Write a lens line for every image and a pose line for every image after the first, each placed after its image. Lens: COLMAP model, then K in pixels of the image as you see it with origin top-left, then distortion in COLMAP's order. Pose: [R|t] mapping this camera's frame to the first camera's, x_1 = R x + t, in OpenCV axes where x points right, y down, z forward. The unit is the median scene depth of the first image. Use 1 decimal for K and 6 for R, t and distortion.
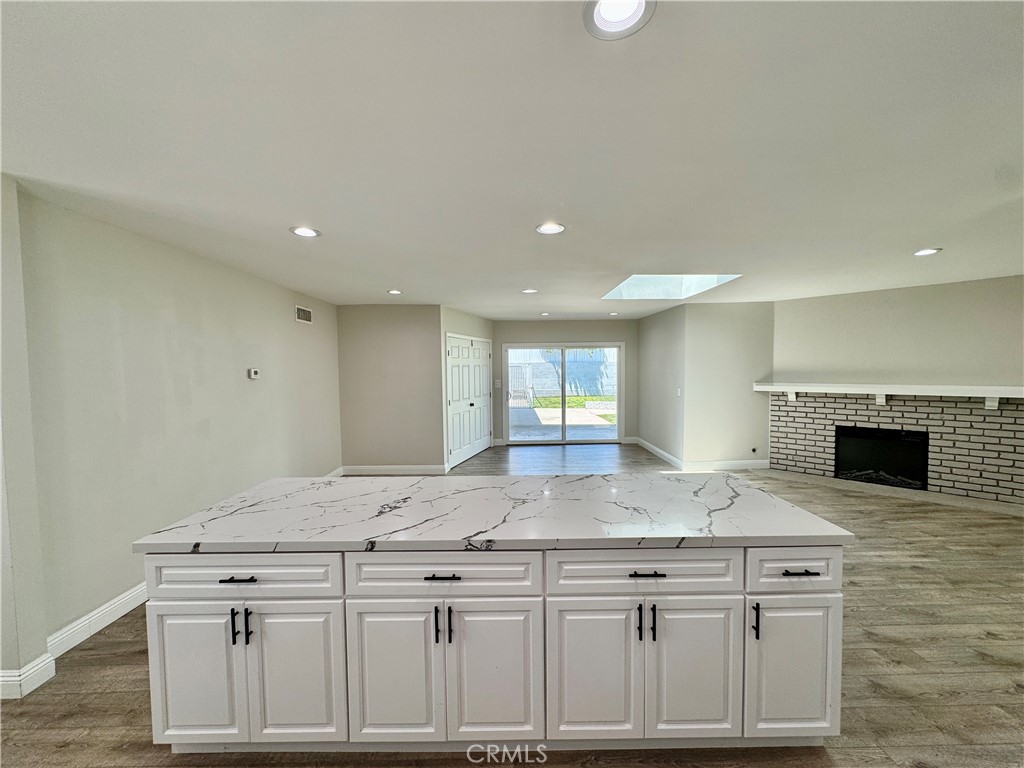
lens RADIAL K [[409.2, 0, 514.2], [0, 409.2, 385.2], [0, 0, 1]] dist [-0.000761, 0.000342]
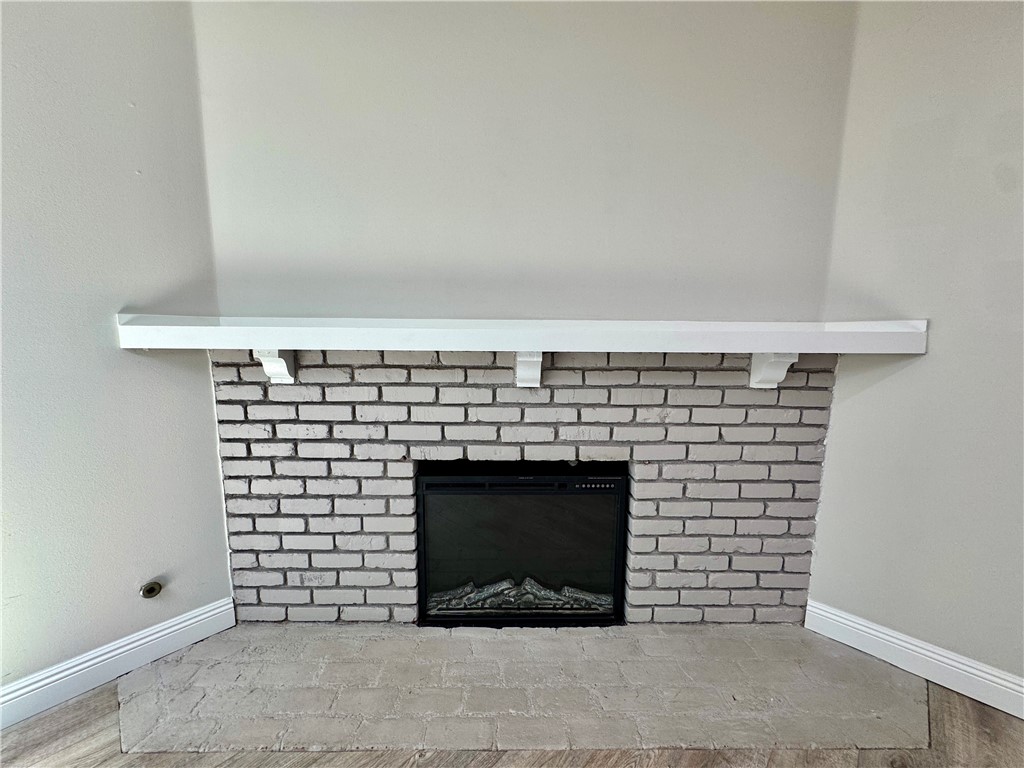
lens RADIAL K [[409.2, 0, 511.6], [0, 409.2, 391.1], [0, 0, 1]] dist [-0.000761, 0.000342]
pose [[0.707318, -0.082630, 0.702049, 0.641619], [0.013524, 0.994545, 0.103430, 0.018769], [-0.706766, -0.063663, 0.704577, 0.755721]]
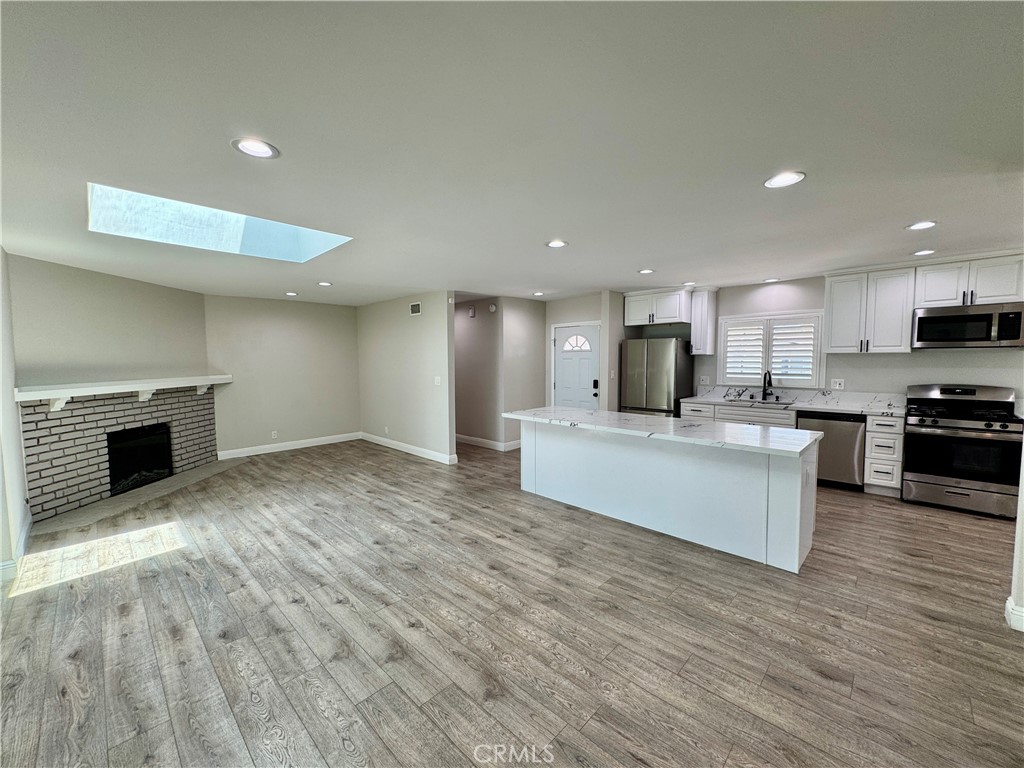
lens RADIAL K [[409.2, 0, 514.7], [0, 409.2, 382.8], [0, 0, 1]] dist [-0.000761, 0.000342]
pose [[-0.708508, -0.026286, 0.705213, -0.369664], [0.044656, 0.995633, 0.081976, -0.032733], [-0.704288, 0.089572, -0.704241, 1.007713]]
